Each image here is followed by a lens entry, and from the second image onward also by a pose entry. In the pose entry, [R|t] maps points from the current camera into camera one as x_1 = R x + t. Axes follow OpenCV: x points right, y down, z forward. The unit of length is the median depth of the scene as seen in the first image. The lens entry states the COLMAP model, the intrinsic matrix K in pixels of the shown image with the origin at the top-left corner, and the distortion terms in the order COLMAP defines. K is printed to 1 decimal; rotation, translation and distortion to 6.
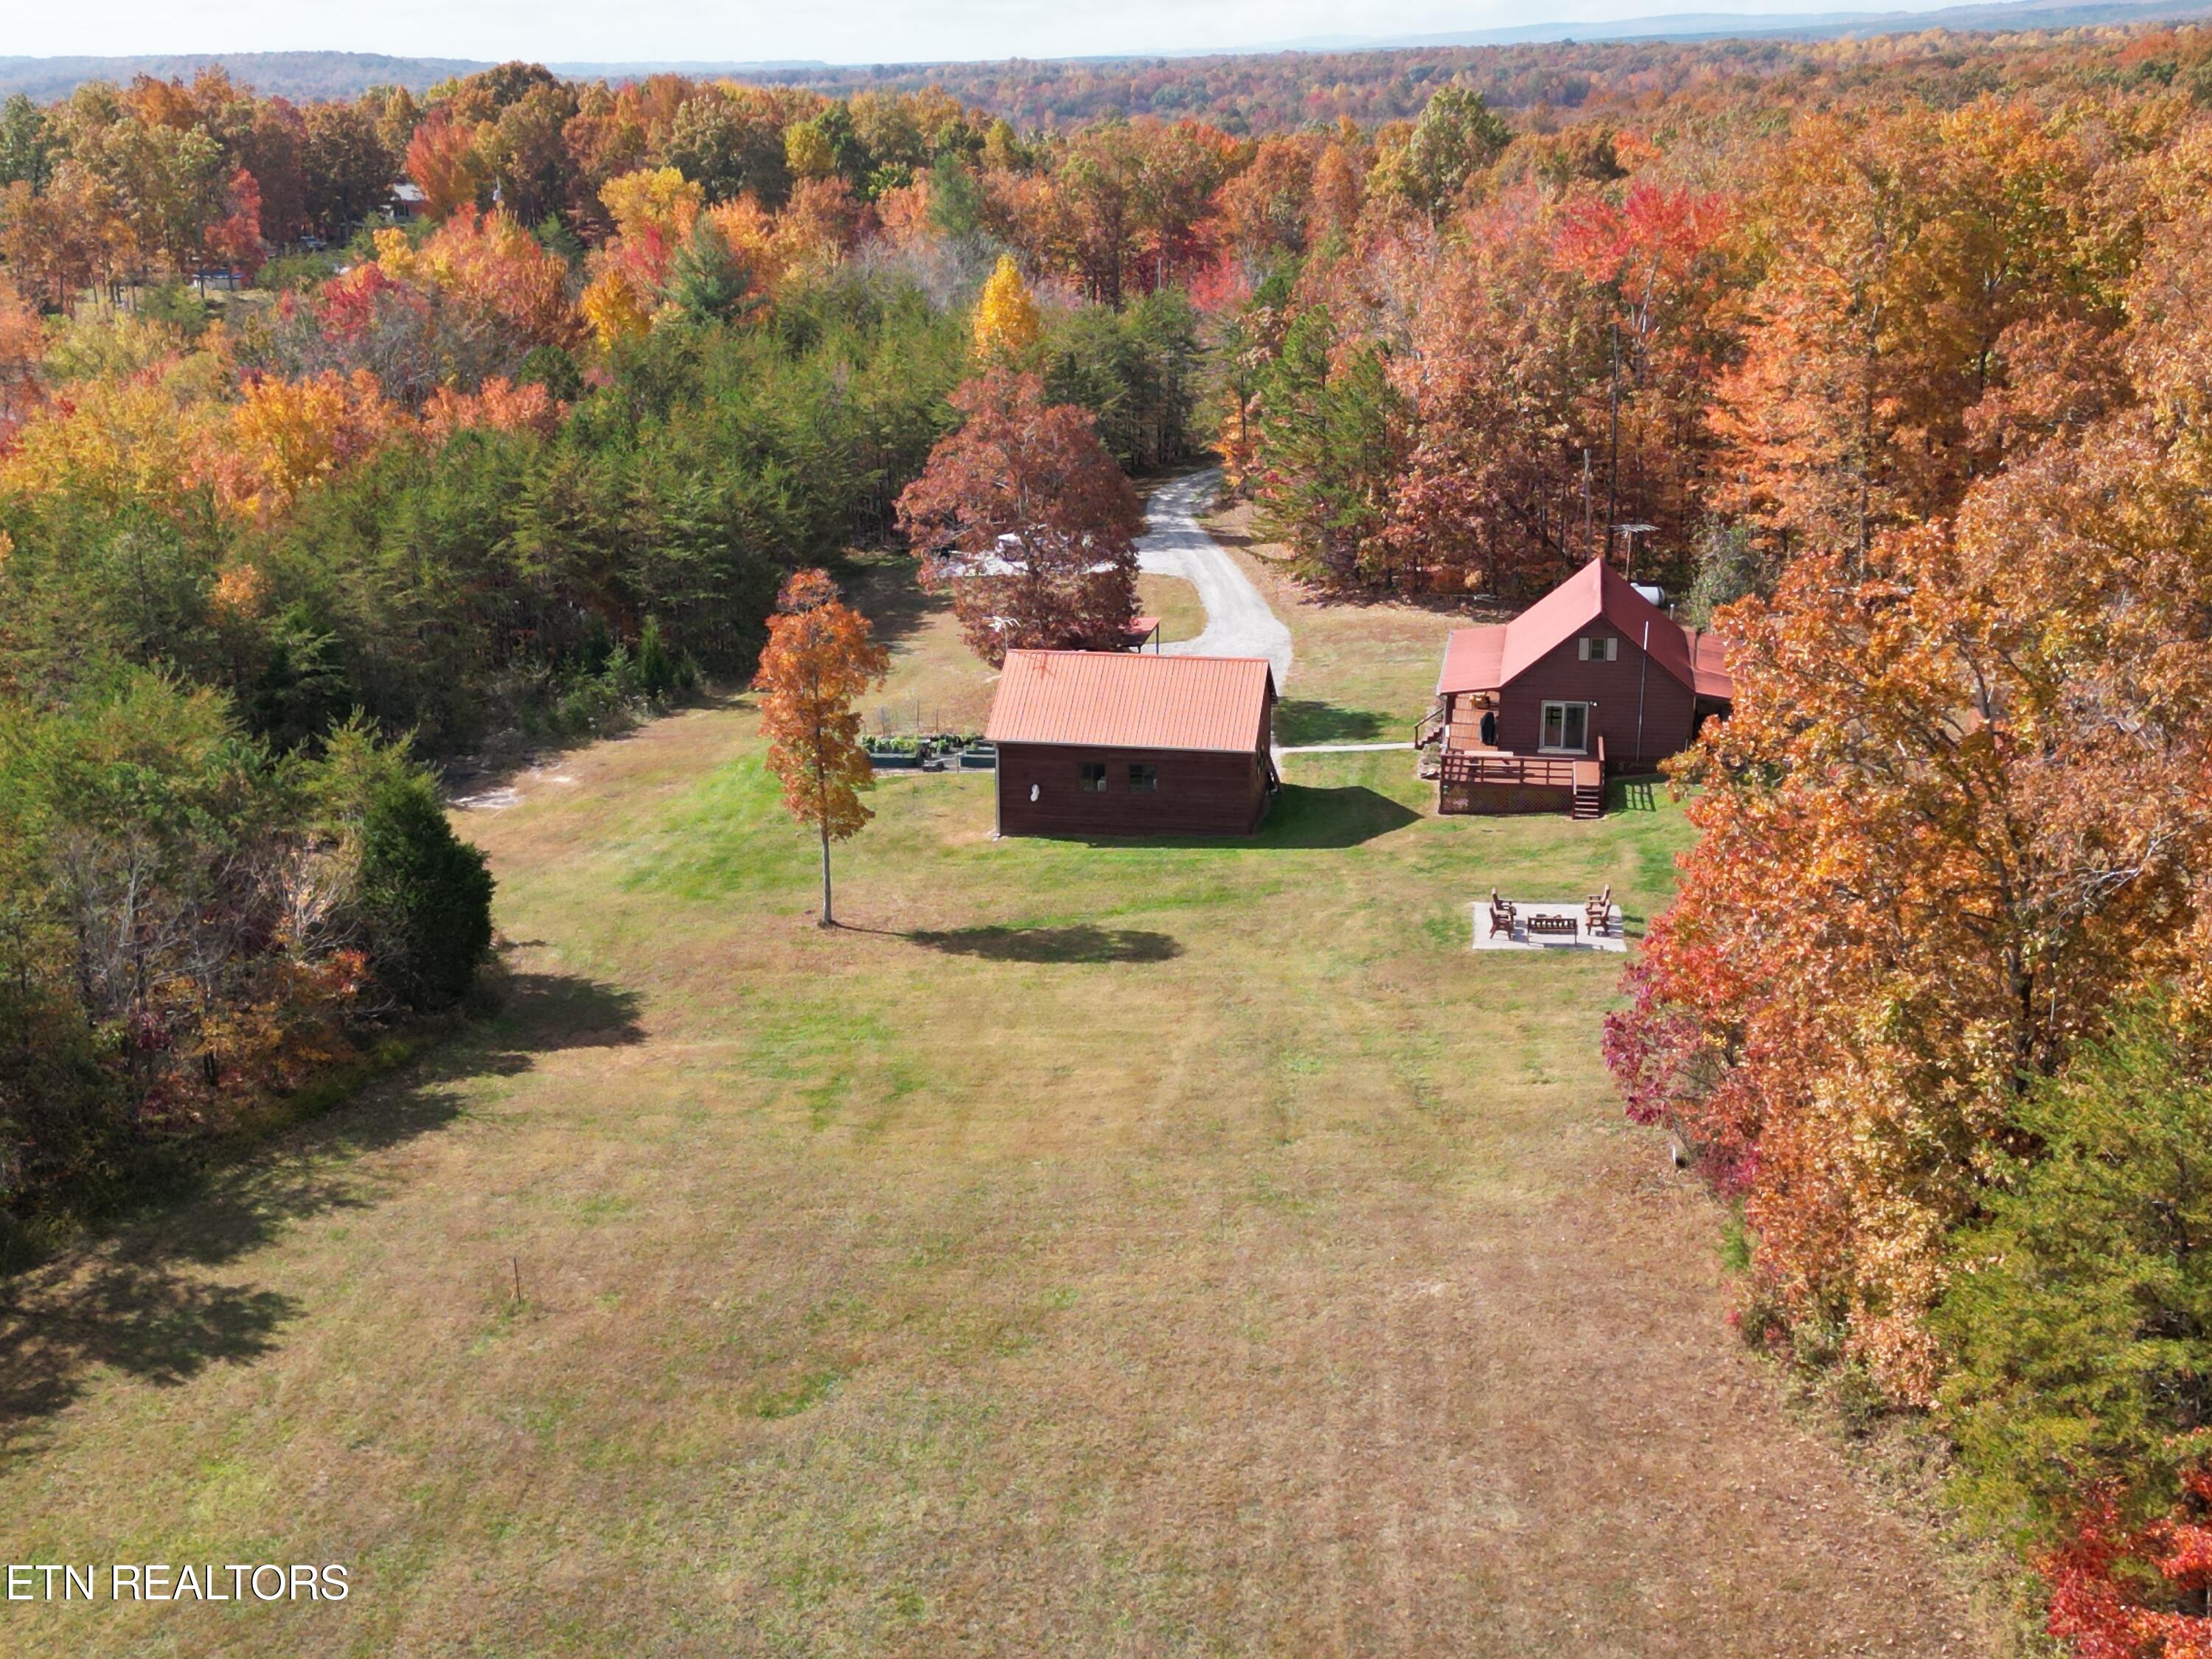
lens RADIAL K [[2723.5, 0, 1106.0], [0, 2723.5, 829.5], [0, 0, 1]] dist [0.105857, -0.137917]
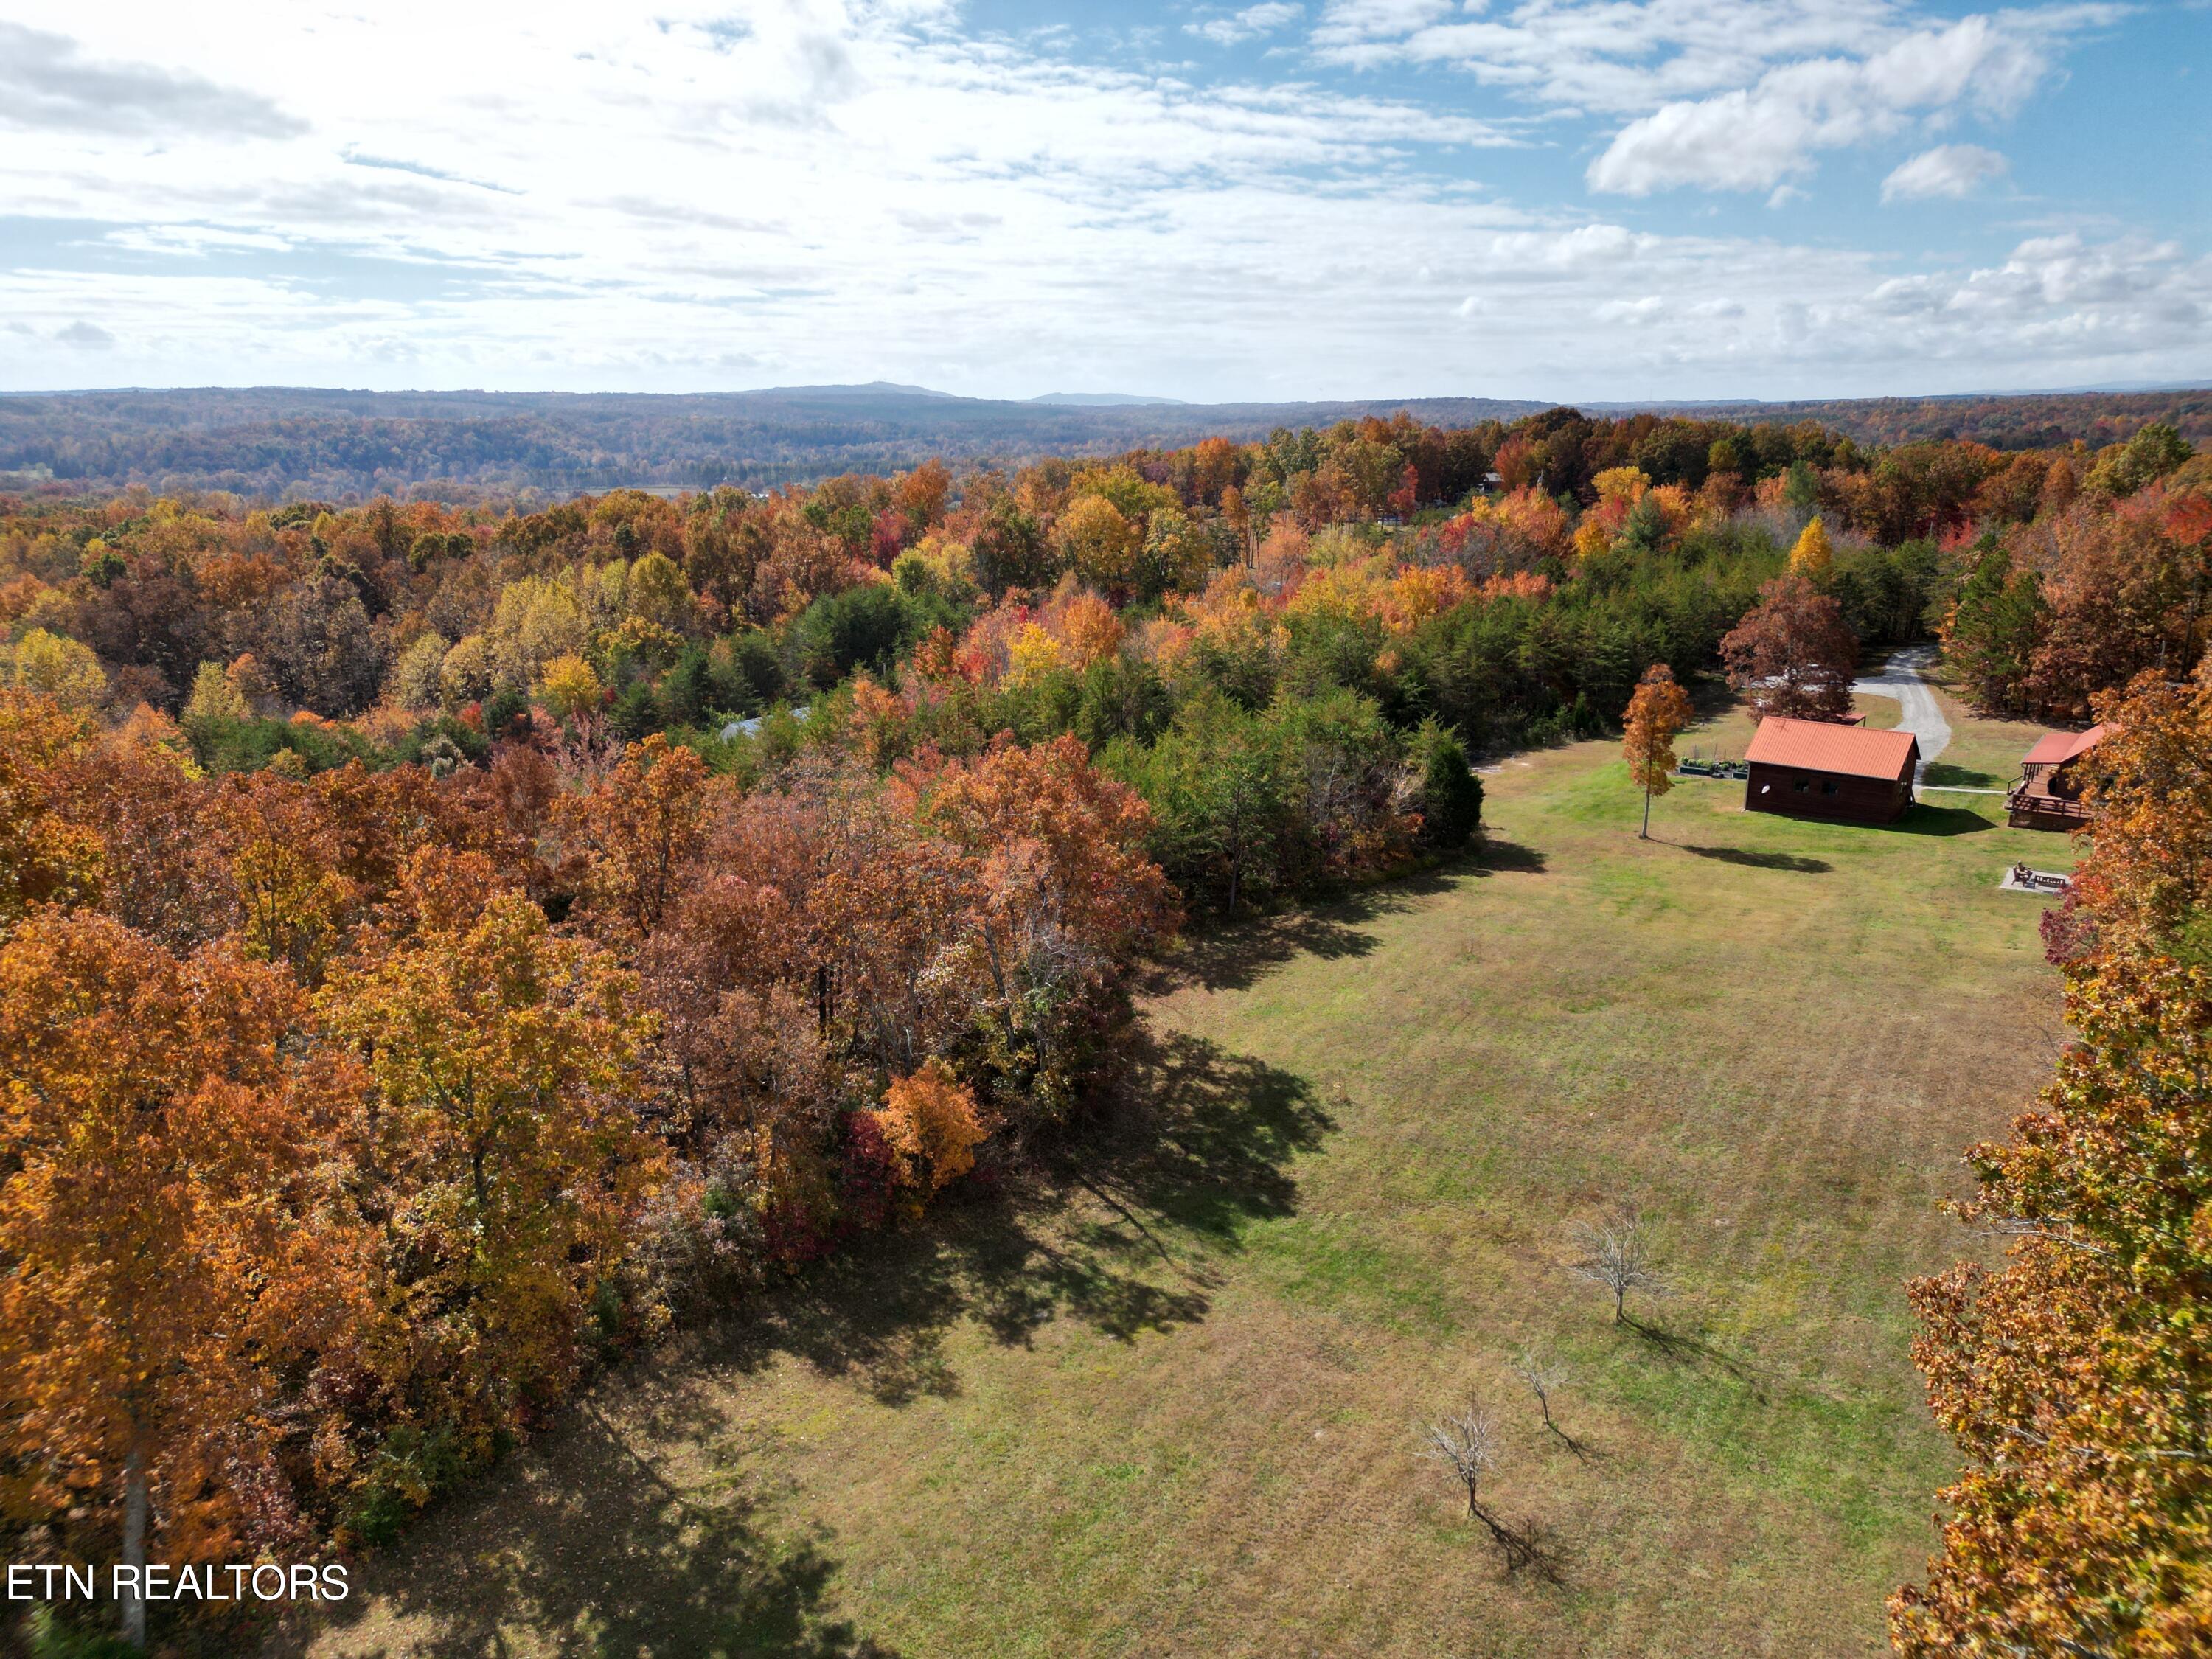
lens RADIAL K [[1541.2, 0, 1106.0], [0, 1541.2, 829.5], [0, 0, 1]] dist [0.092095, -0.096039]
pose [[0.886308, 0.126299, -0.445542, 0.055731], [-0.127918, 0.991429, 0.026579, 0.045767], [0.445080, 0.033436, 0.894867, -0.213736]]
